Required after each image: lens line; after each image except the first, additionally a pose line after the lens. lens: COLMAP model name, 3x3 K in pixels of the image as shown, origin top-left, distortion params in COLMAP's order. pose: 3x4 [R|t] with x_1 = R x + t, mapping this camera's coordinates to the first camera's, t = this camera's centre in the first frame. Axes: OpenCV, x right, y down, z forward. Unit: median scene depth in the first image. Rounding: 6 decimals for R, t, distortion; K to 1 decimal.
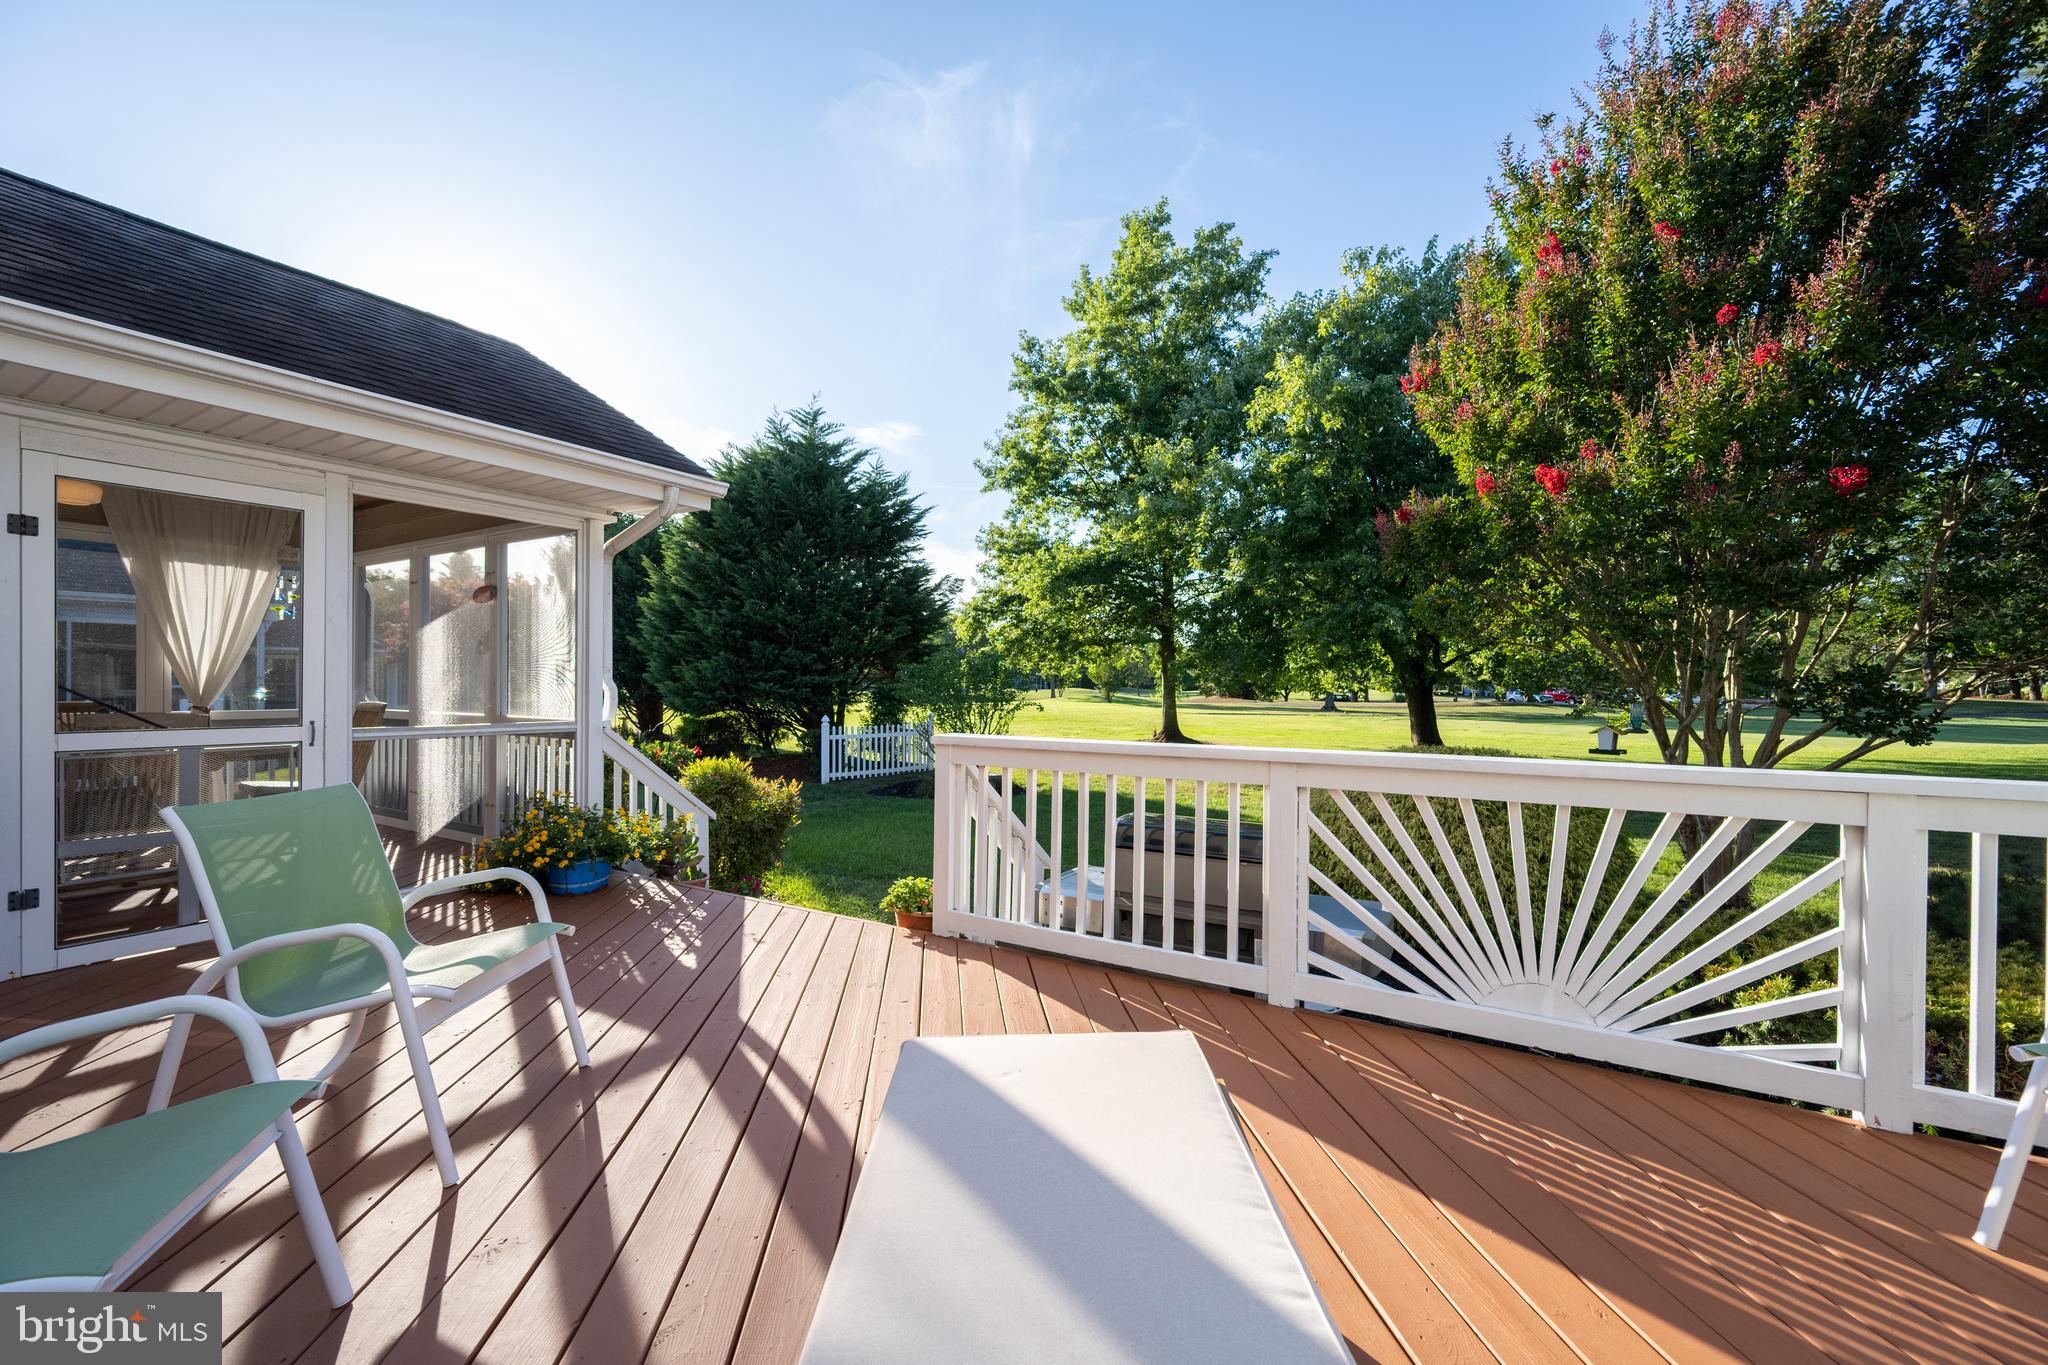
lens RADIAL K [[810.7, 0, 1036.9], [0, 810.7, 680.6], [0, 0, 1]] dist [-0.005268, -0.000086]
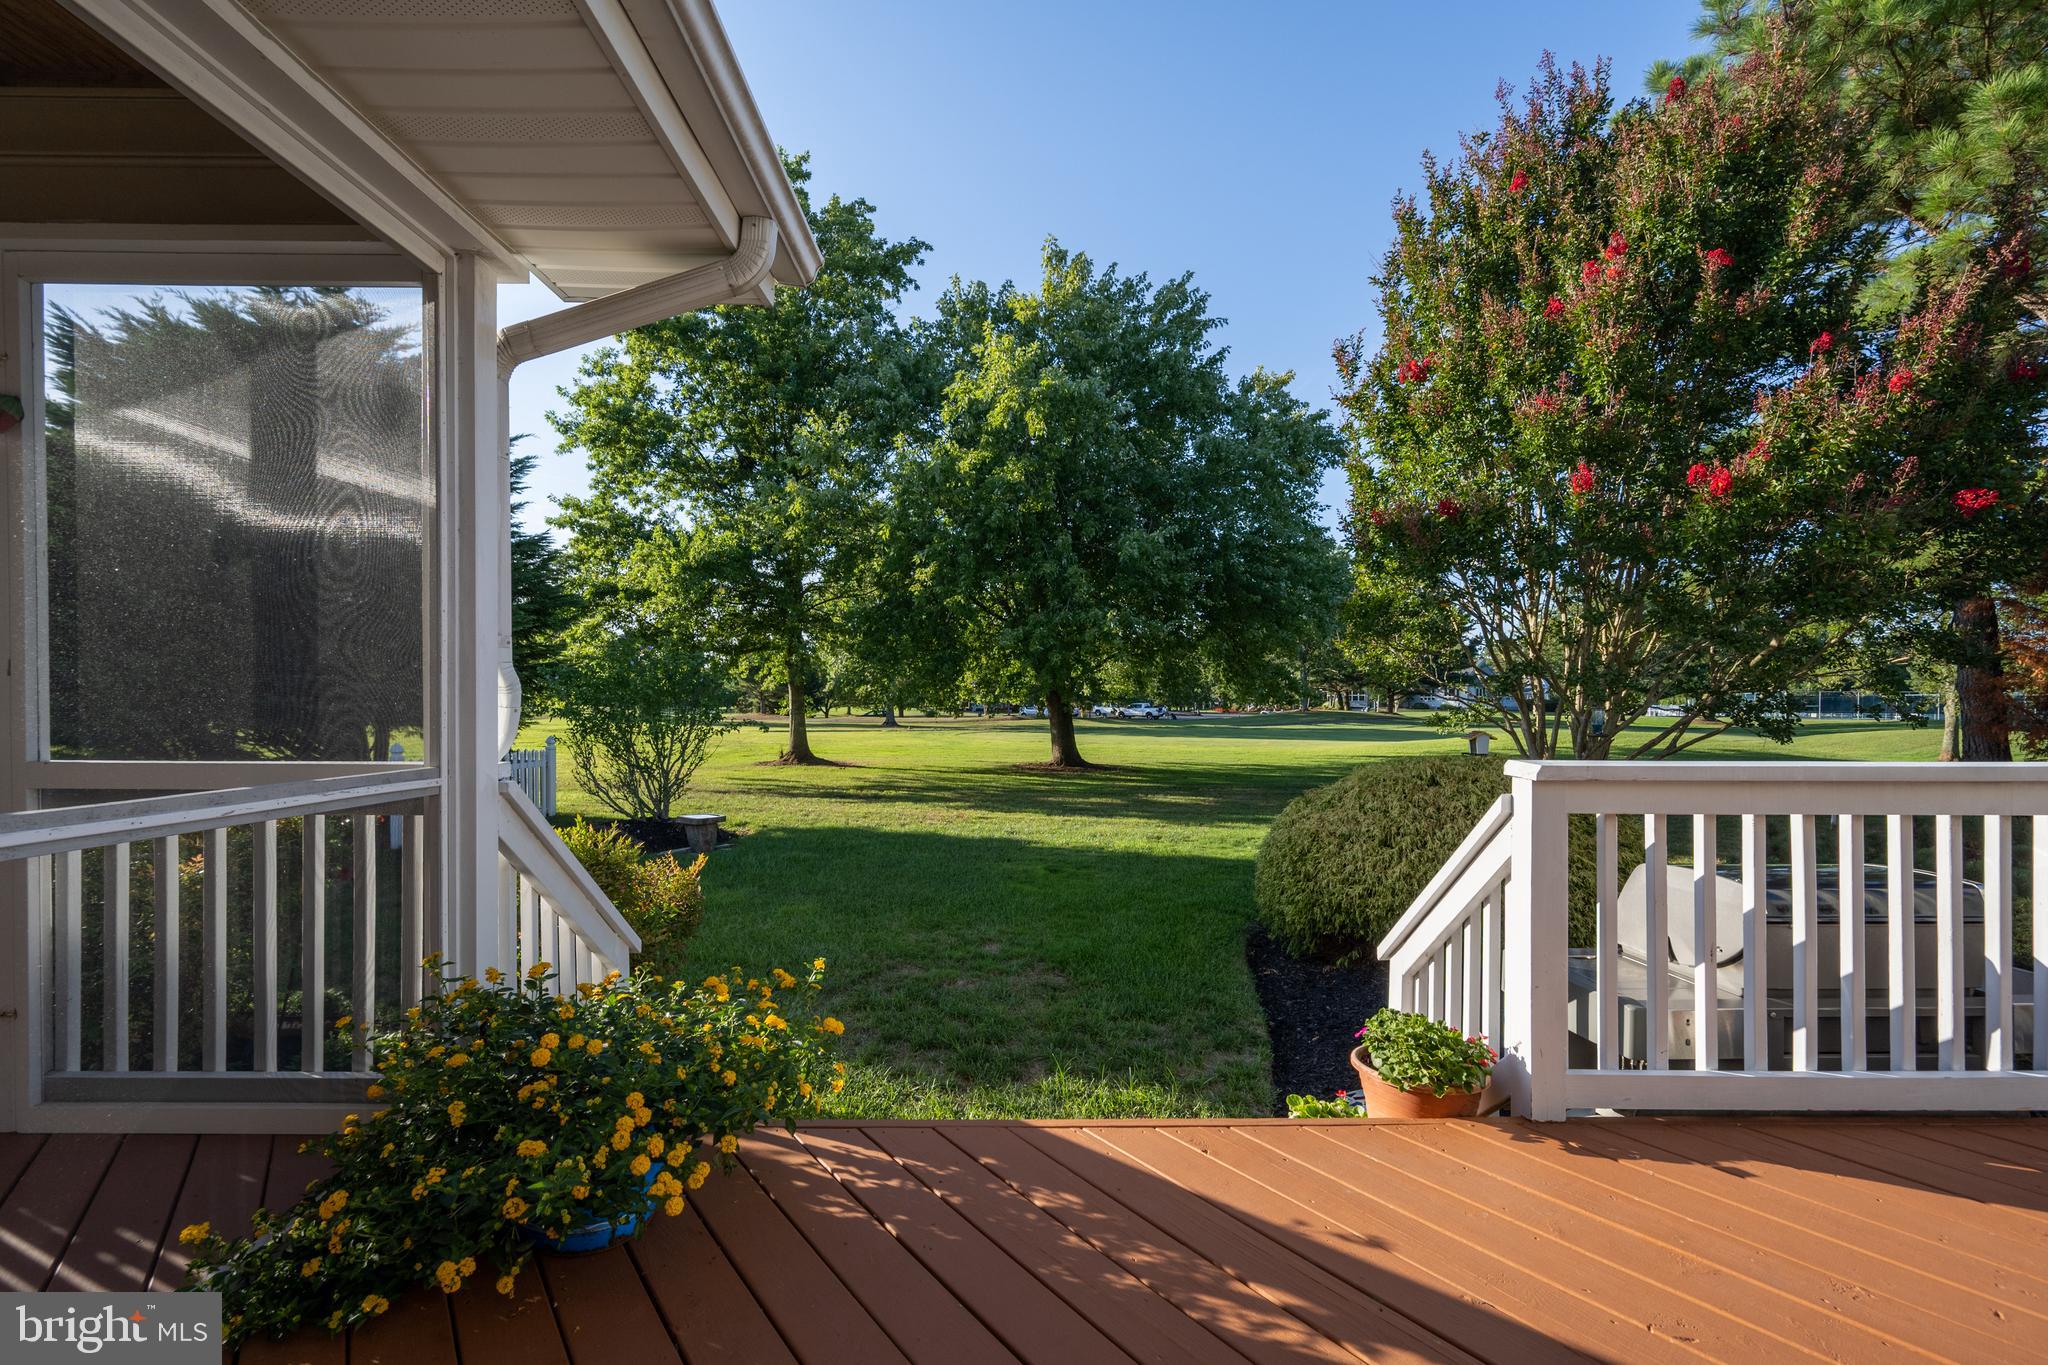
lens RADIAL K [[850.5, 0, 1024.0], [0, 850.5, 682.5], [0, 0, 1]] dist [-0.024677, -0.000072]
pose [[0.865695, 0.009124, 0.500488, -0.135025], [-0.000891, 0.999860, -0.016687, 0.003816], [-0.500571, 0.014000, 0.865582, 0.126080]]
